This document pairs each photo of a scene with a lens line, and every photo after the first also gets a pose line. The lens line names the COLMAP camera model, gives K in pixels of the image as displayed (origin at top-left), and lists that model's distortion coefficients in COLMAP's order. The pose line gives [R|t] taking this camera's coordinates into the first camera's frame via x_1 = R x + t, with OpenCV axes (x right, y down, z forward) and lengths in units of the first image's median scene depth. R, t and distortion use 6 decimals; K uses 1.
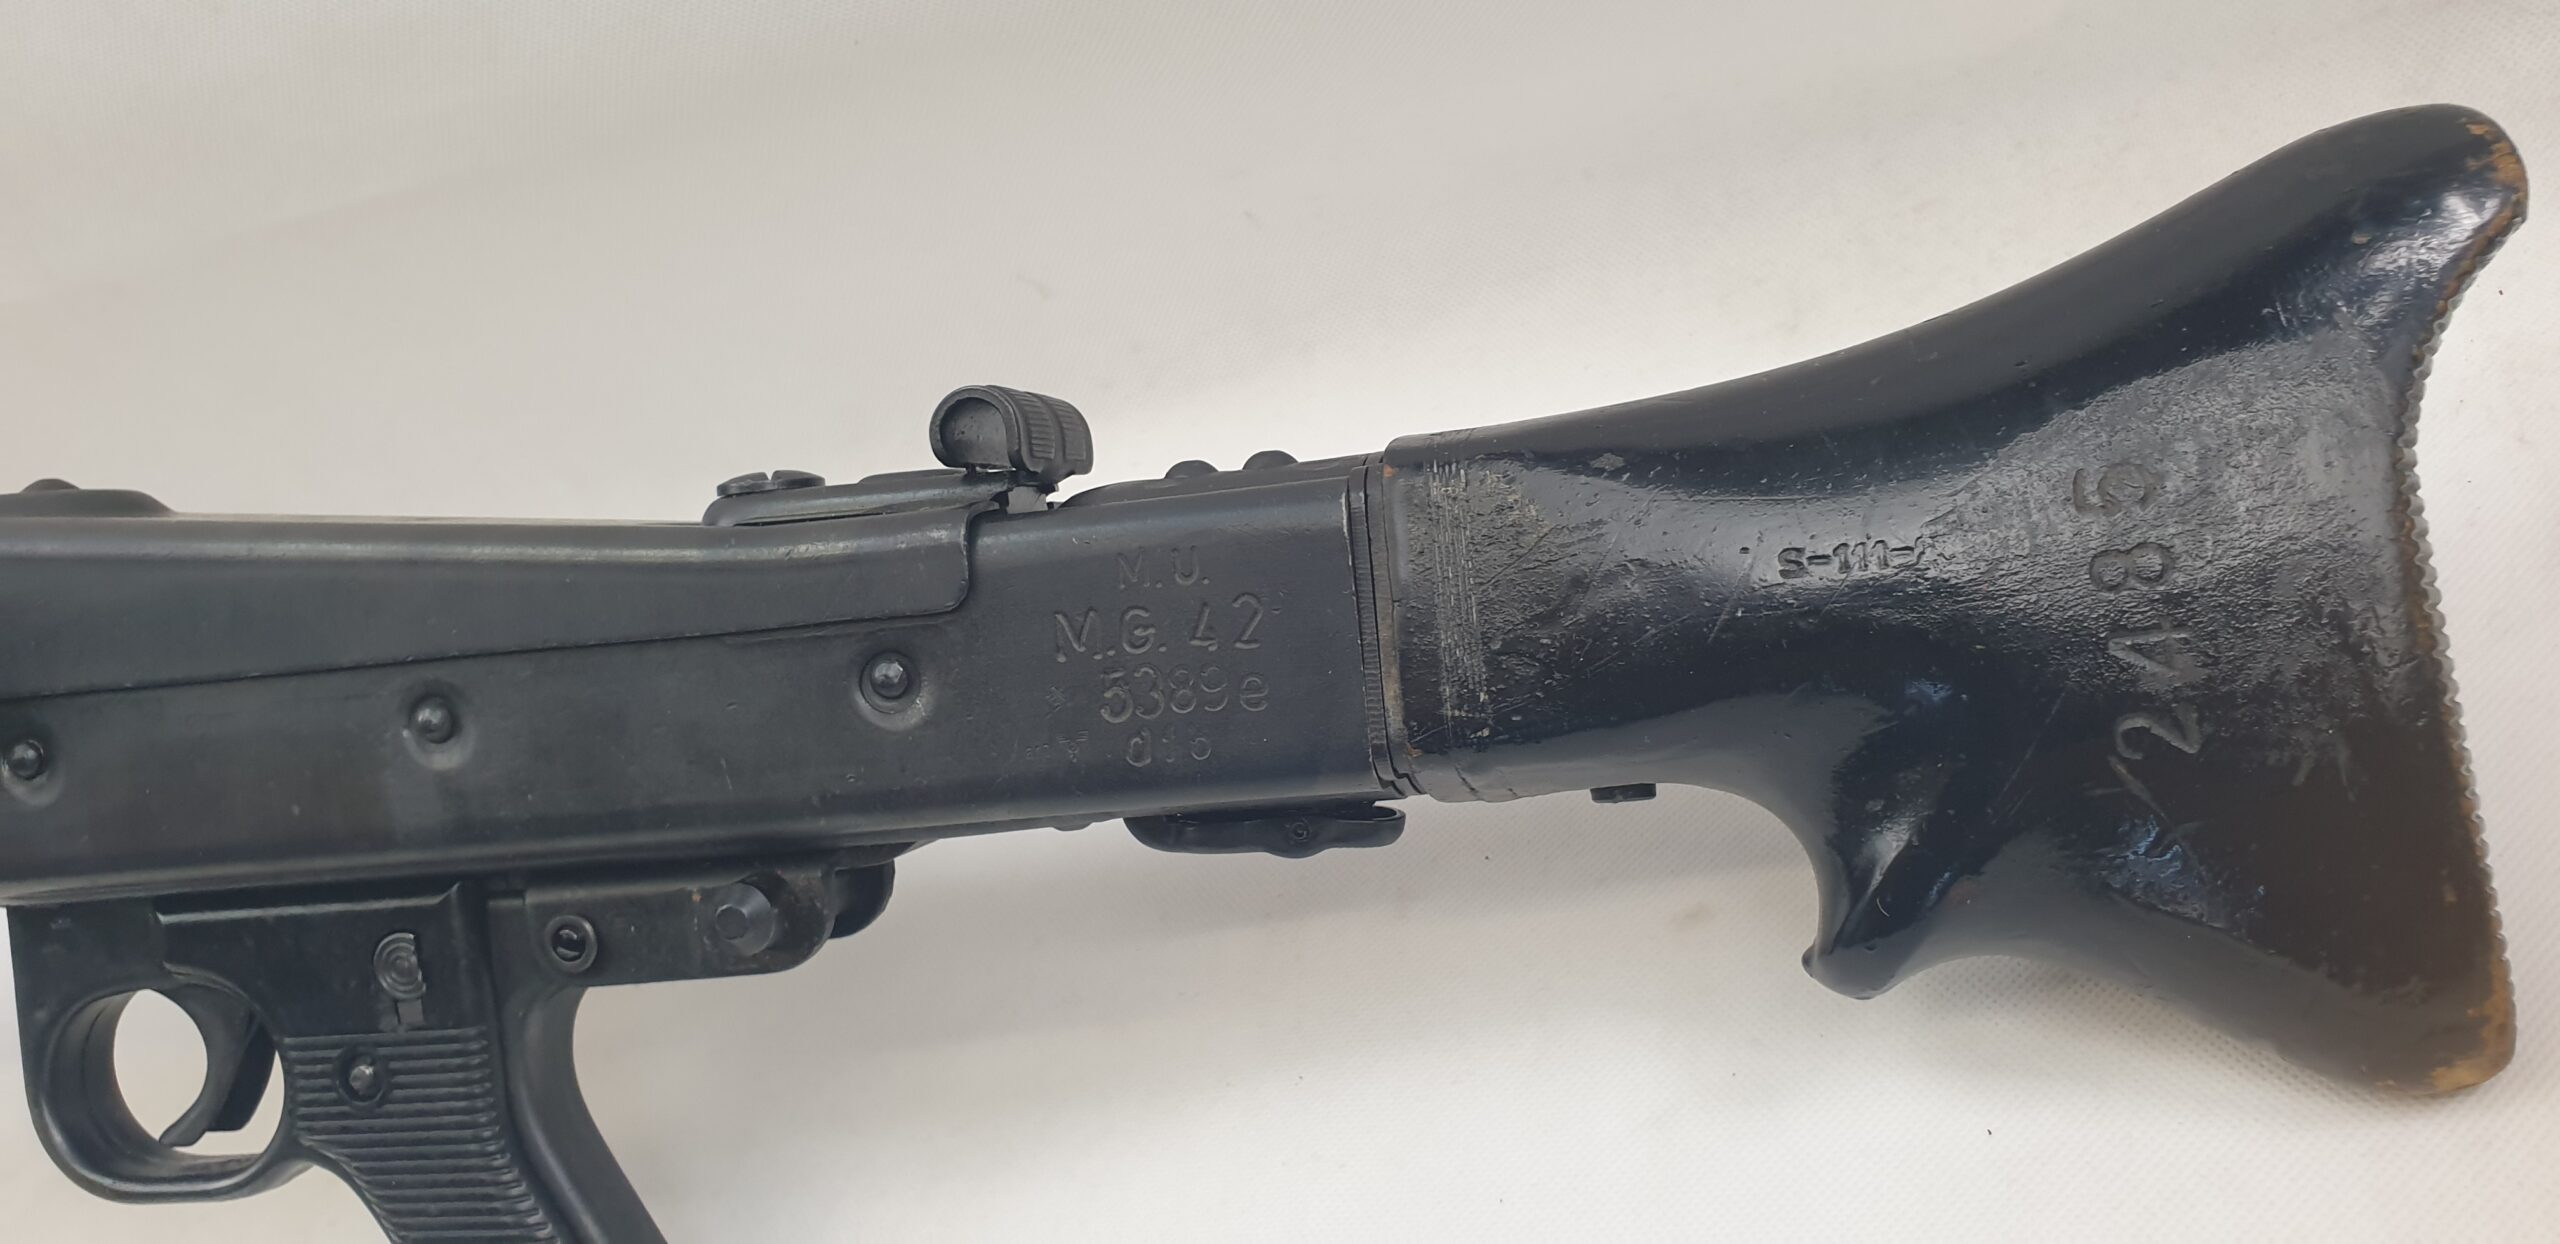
lens RADIAL K [[2084.9, 0, 1280.0], [0, 2084.9, 622.0], [0, 0, 1]] dist [-0.000539, -0.000027]
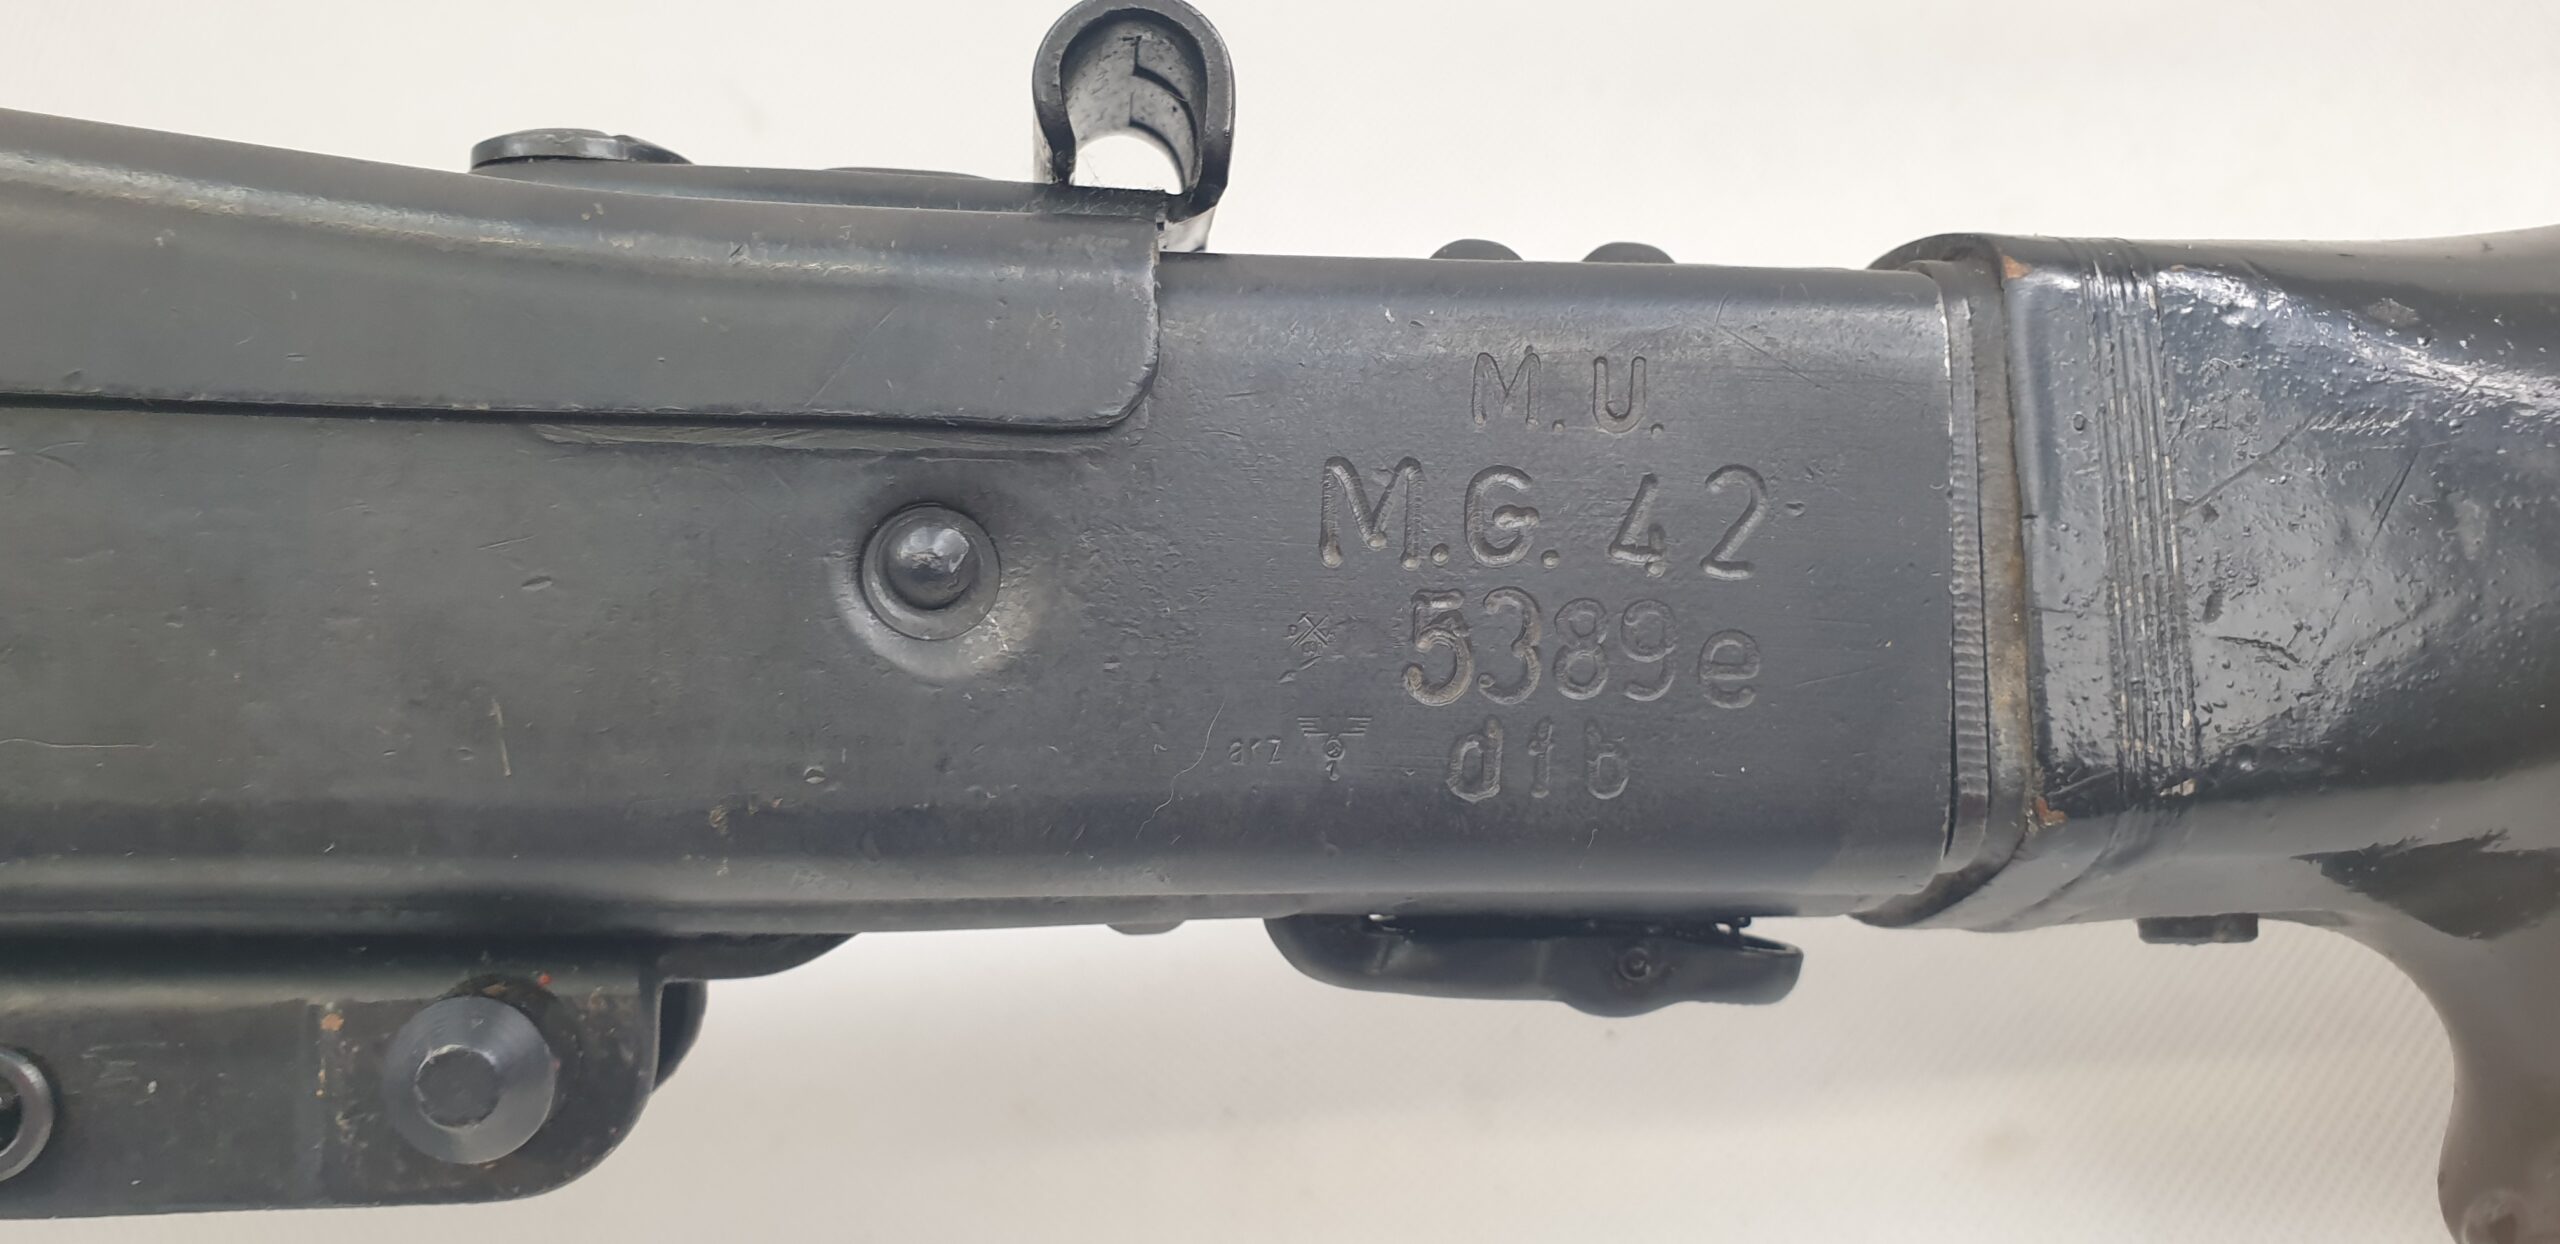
lens RADIAL K [[2278.1, 0, 1329.7], [0, 2278.1, 623.4], [0, 0, 1]] dist [-0.026324, 0.002792]
pose [[0.933971, 0.116237, 0.337915, -0.269155], [-0.093550, 0.992172, -0.082724, 0.072375], [-0.344885, 0.045650, 0.937534, 0.503752]]
